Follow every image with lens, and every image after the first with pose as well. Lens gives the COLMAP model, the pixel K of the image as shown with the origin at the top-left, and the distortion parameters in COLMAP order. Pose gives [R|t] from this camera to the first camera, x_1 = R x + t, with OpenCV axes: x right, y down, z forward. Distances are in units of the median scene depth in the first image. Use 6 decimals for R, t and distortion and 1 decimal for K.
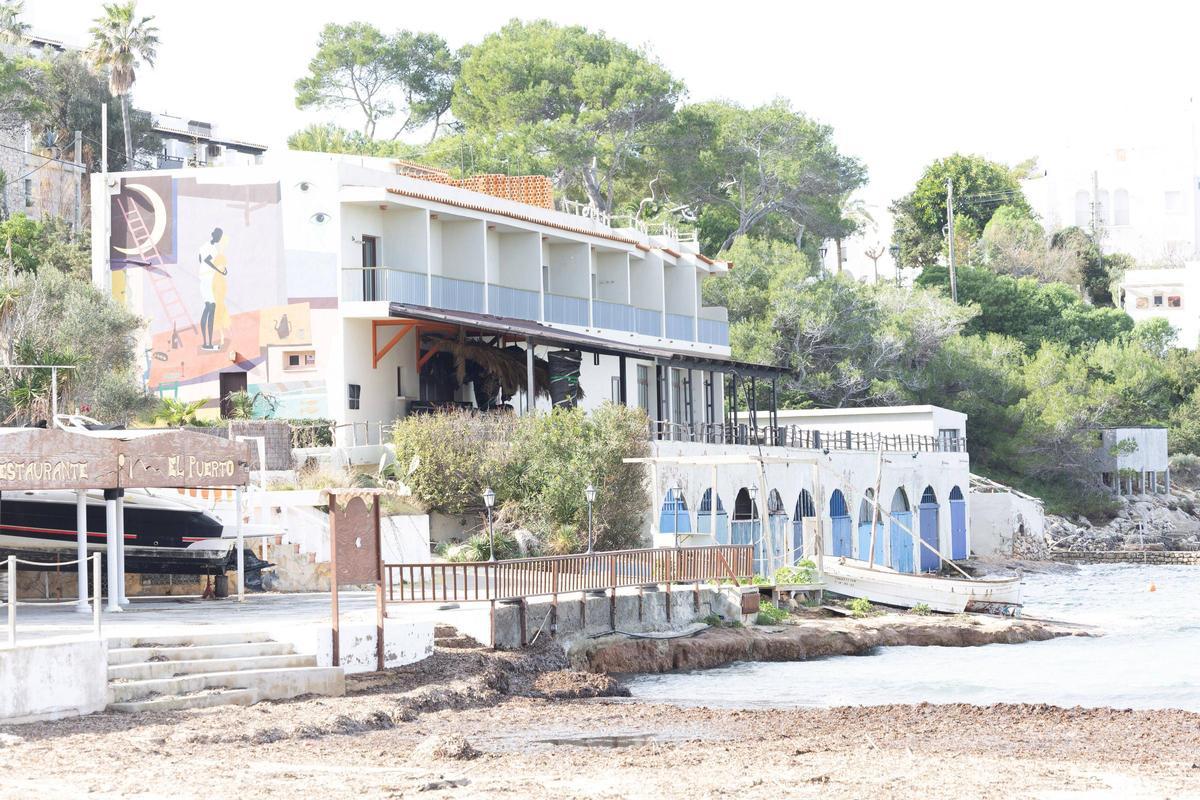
lens RADIAL K [[3652.5, 0, 600.0], [0, 3652.5, 400.0], [0, 0, 1]] dist [-0.047693, 0.095696]
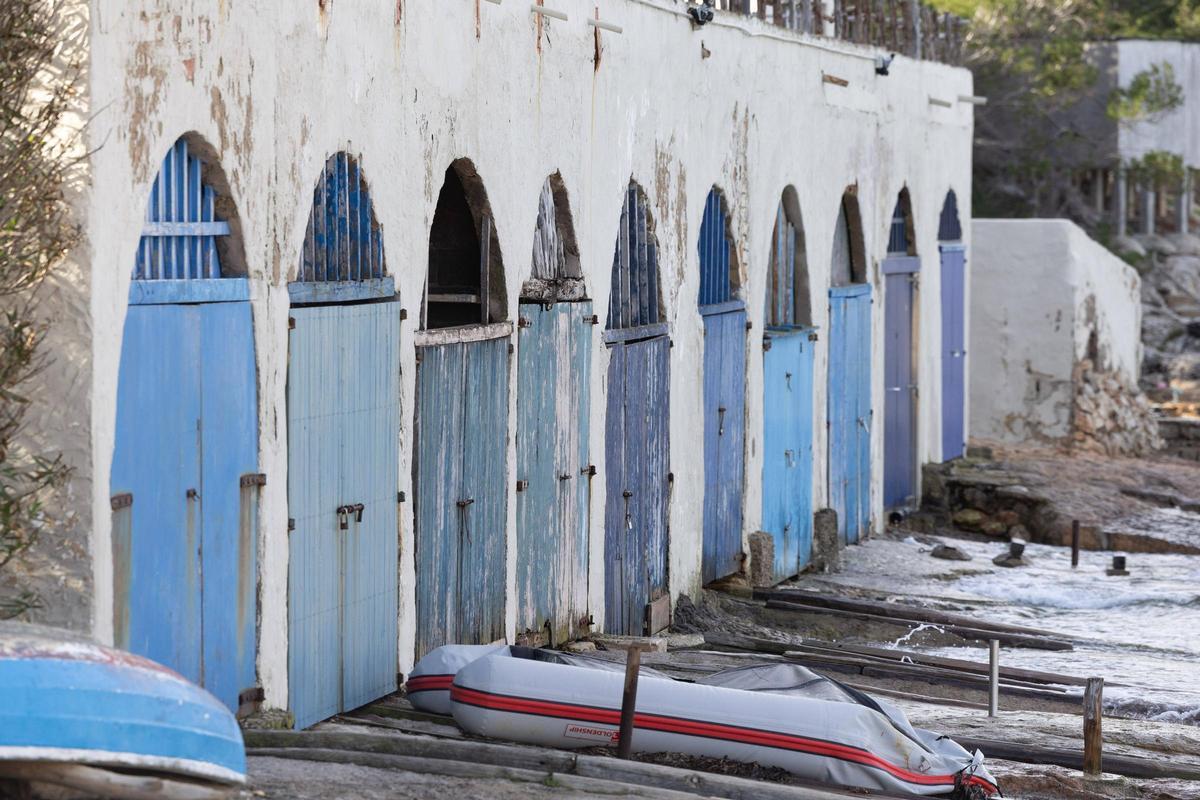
lens RADIAL K [[6504.9, 0, 600.0], [0, 6504.9, 400.0], [0, 0, 1]] dist [-0.061934, -2.368479]
pose [[0.986518, 0.018745, 0.162573, -0.006789], [-0.027434, 0.998303, 0.051369, 0.015726], [-0.161334, -0.055136, 0.985359, 0.553156]]
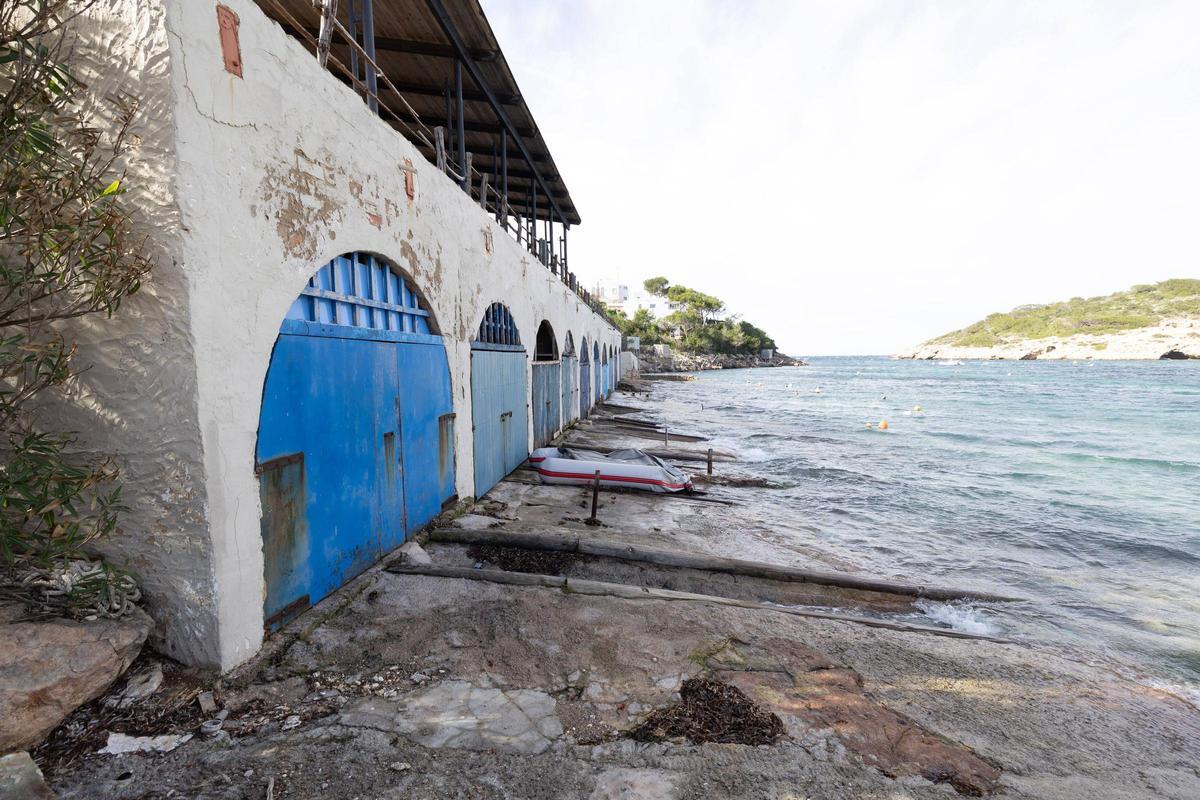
lens RADIAL K [[499.1, 0, 603.6], [0, 499.1, 400.1], [0, 0, 1]] dist [0.000925, 0.000021]
pose [[0.975955, -0.005695, 0.217898, 0.023365], [-0.017986, 0.994146, 0.106541, 0.024505], [-0.217229, -0.107898, 0.970139, 0.741405]]
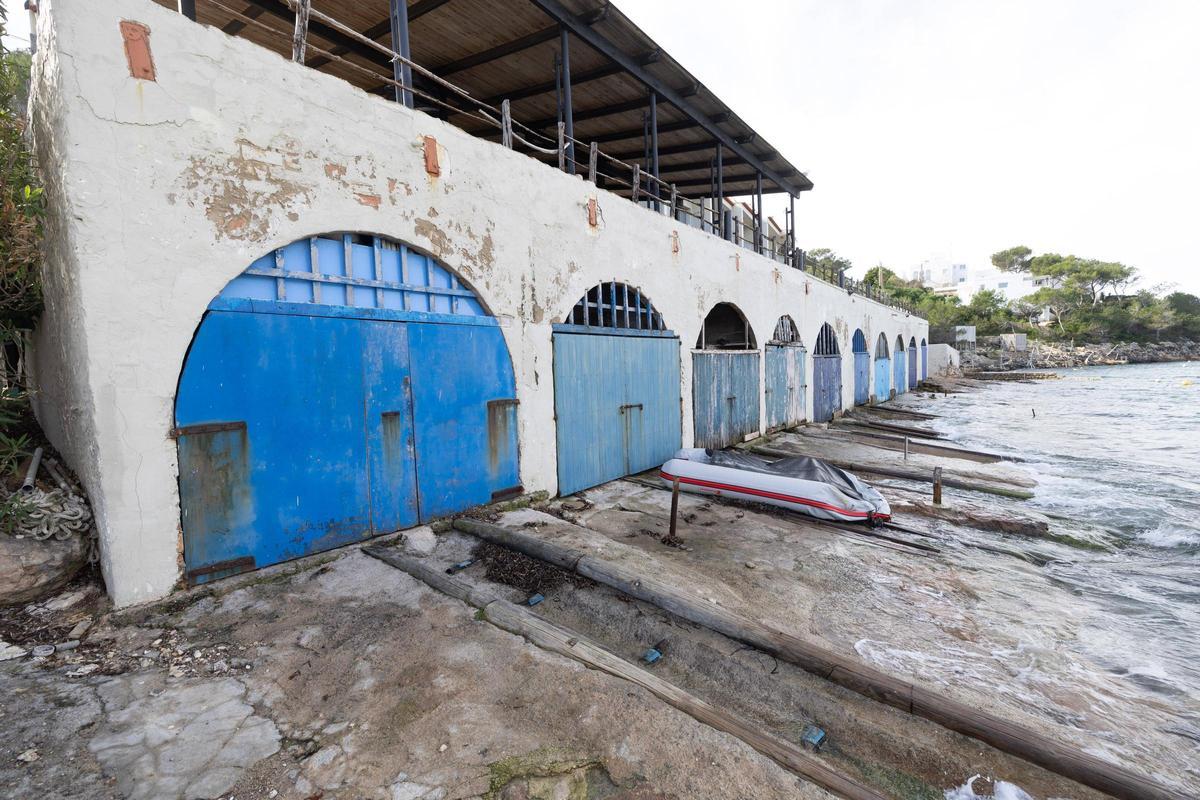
lens RADIAL K [[499.1, 0, 603.6], [0, 499.1, 400.1], [0, 0, 1]] dist [0.000925, 0.000021]
pose [[0.931584, 0.009080, -0.363414, 0.043204], [0.027793, 0.994983, 0.096104, 0.027045], [0.362463, -0.099629, 0.926658, 0.751747]]
